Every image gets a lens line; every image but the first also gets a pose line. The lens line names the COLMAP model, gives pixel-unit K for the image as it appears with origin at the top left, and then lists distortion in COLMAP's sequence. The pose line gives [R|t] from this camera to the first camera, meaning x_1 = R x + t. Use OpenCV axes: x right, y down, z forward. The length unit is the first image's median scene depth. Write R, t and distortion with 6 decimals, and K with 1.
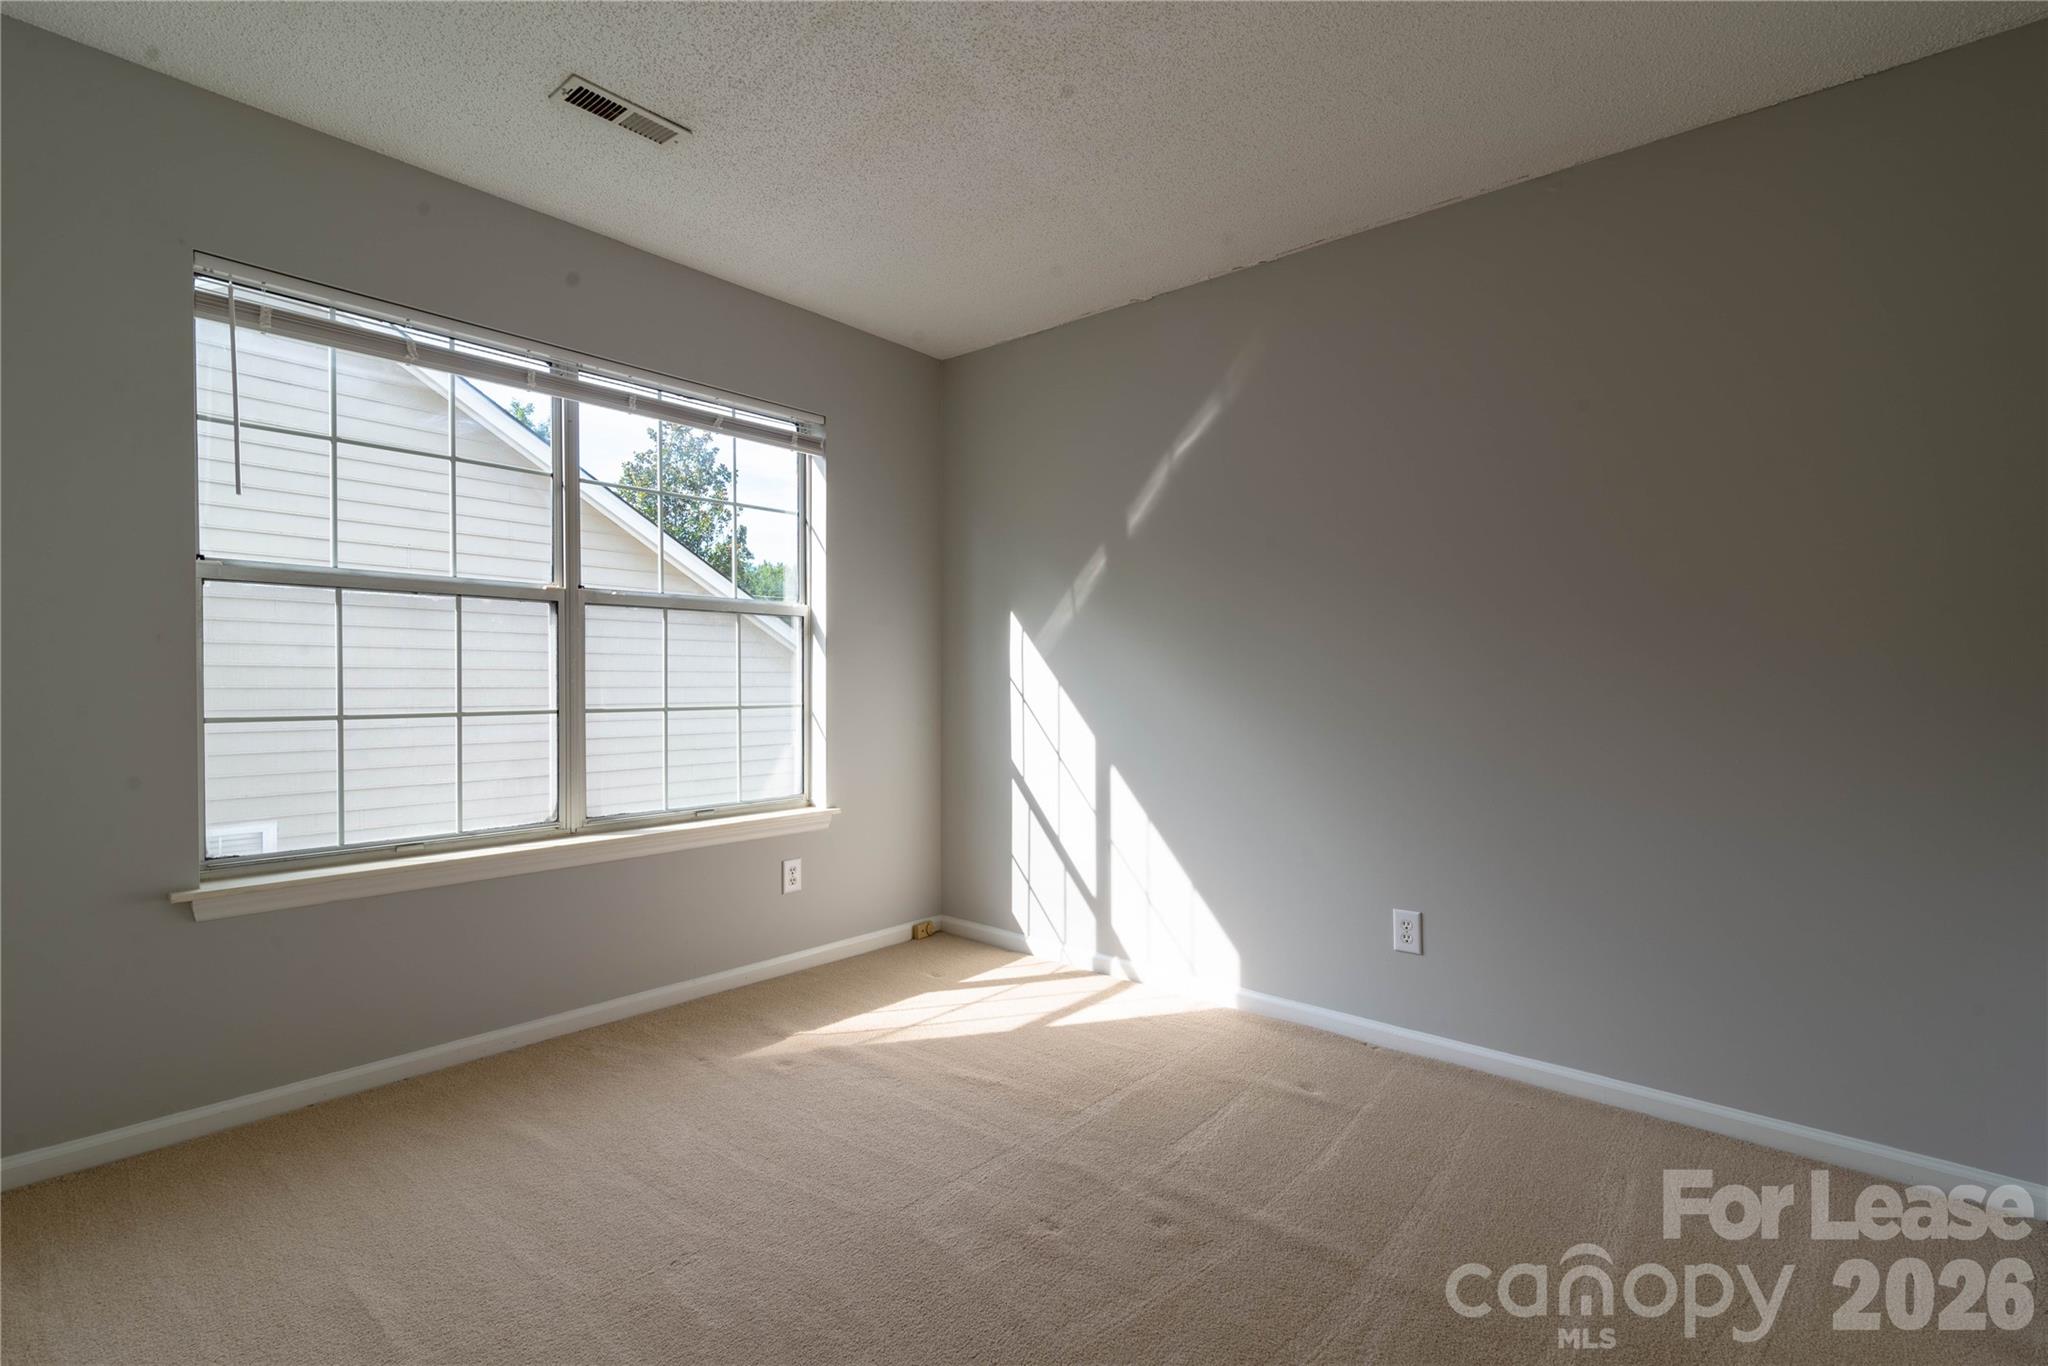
lens RADIAL K [[939.0, 0, 1024.0], [0, 939.0, 683.0], [0, 0, 1]] dist [0.008822, 0.000020]
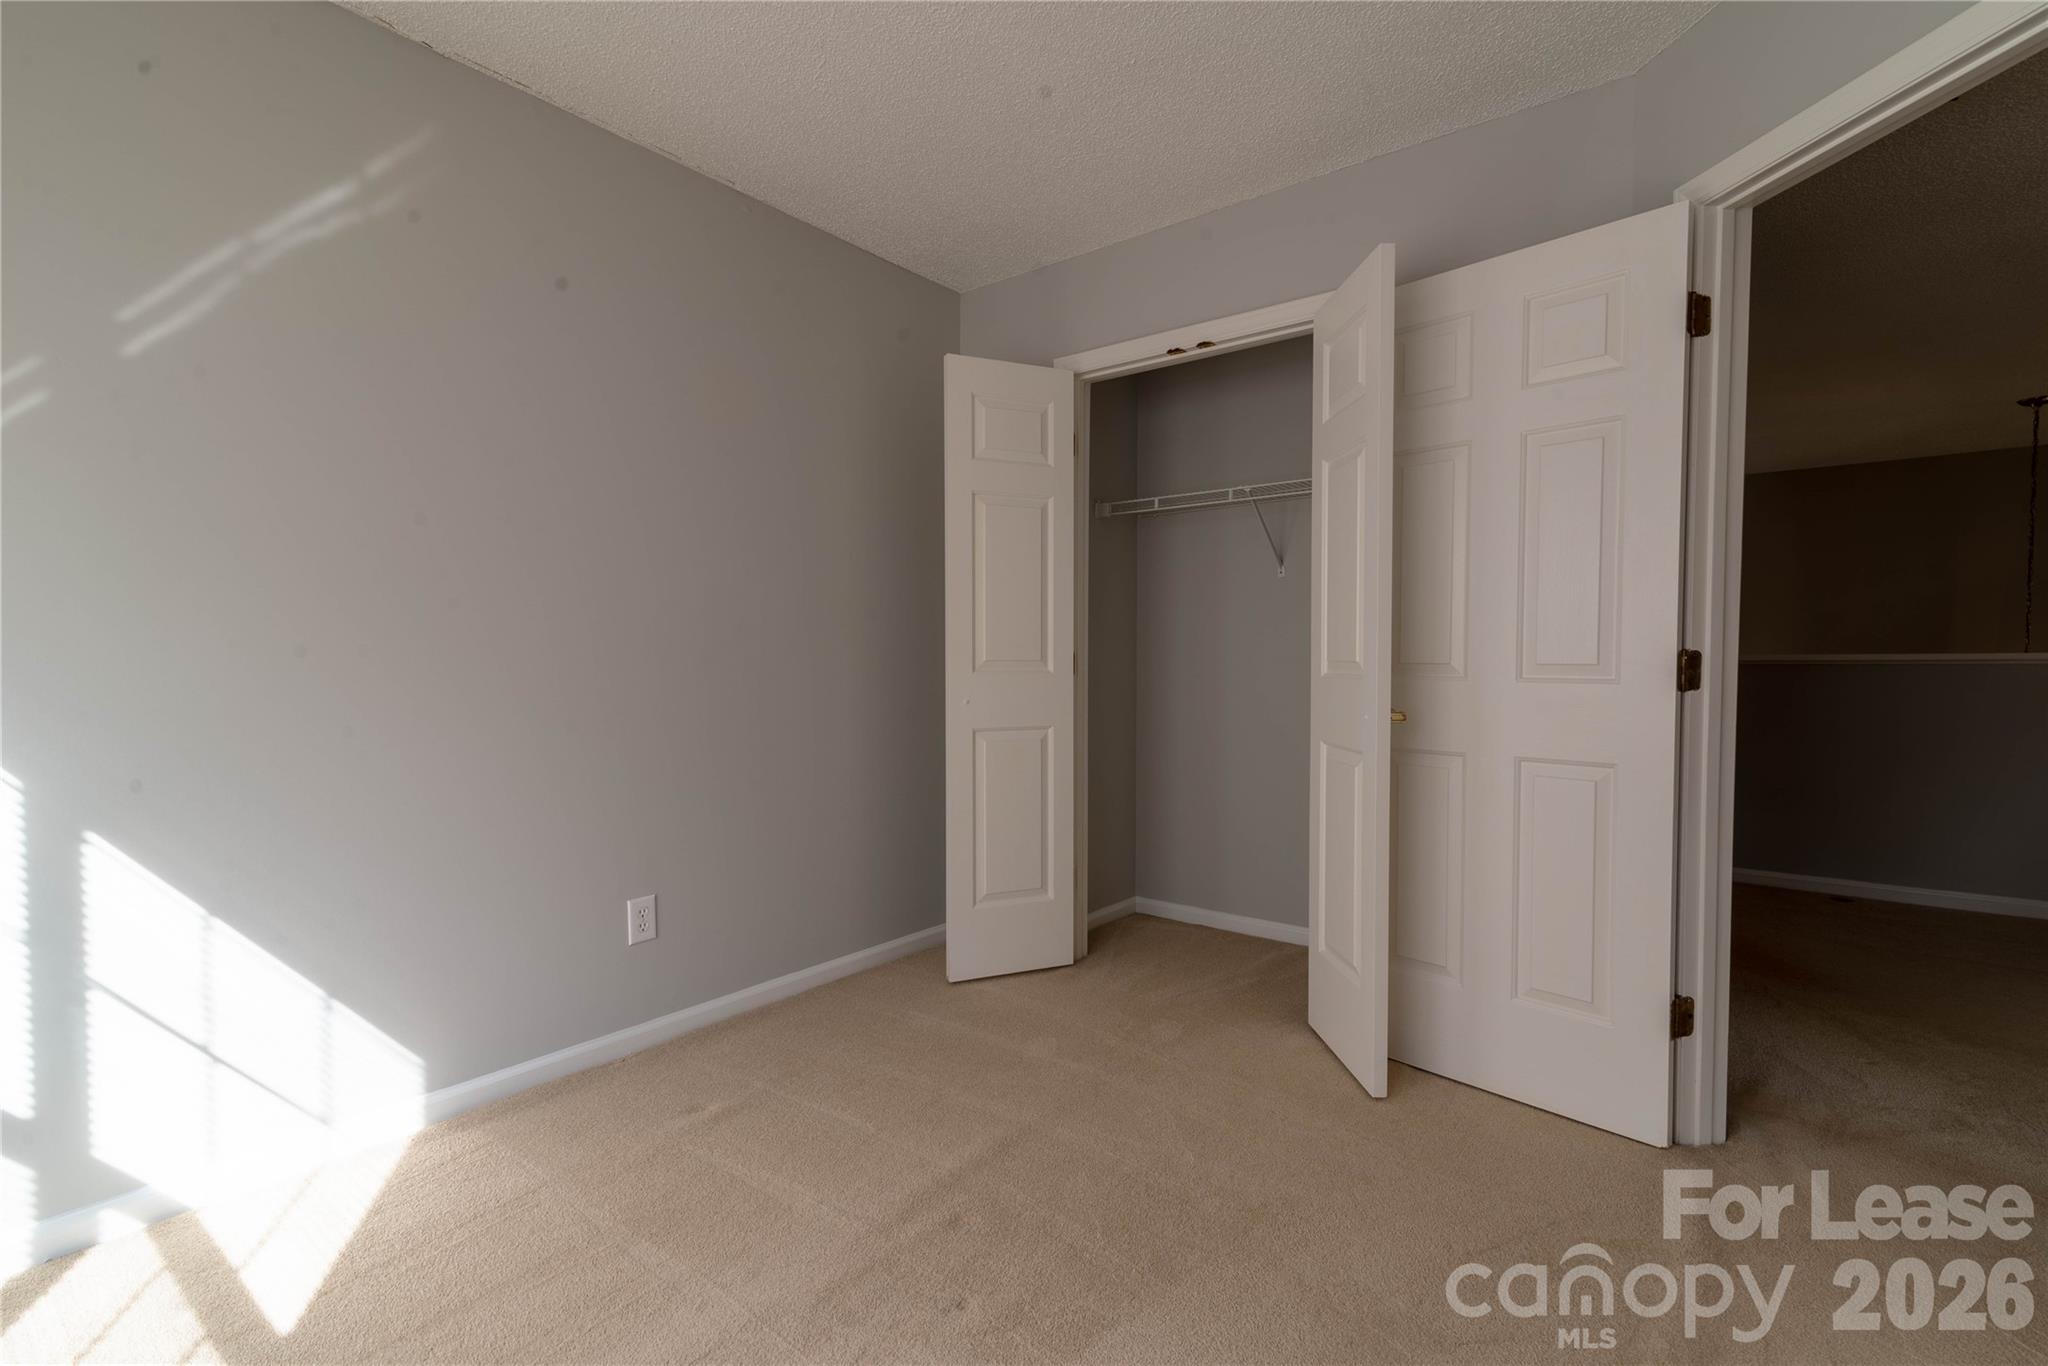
lens RADIAL K [[939.0, 0, 1024.0], [0, 939.0, 683.0], [0, 0, 1]] dist [0.008822, 0.000020]
pose [[-0.044188, -0.052123, 0.997663, -0.537840], [0.000040, 0.998638, 0.052176, -0.021825], [-0.999023, 0.002346, -0.044126, 0.660730]]
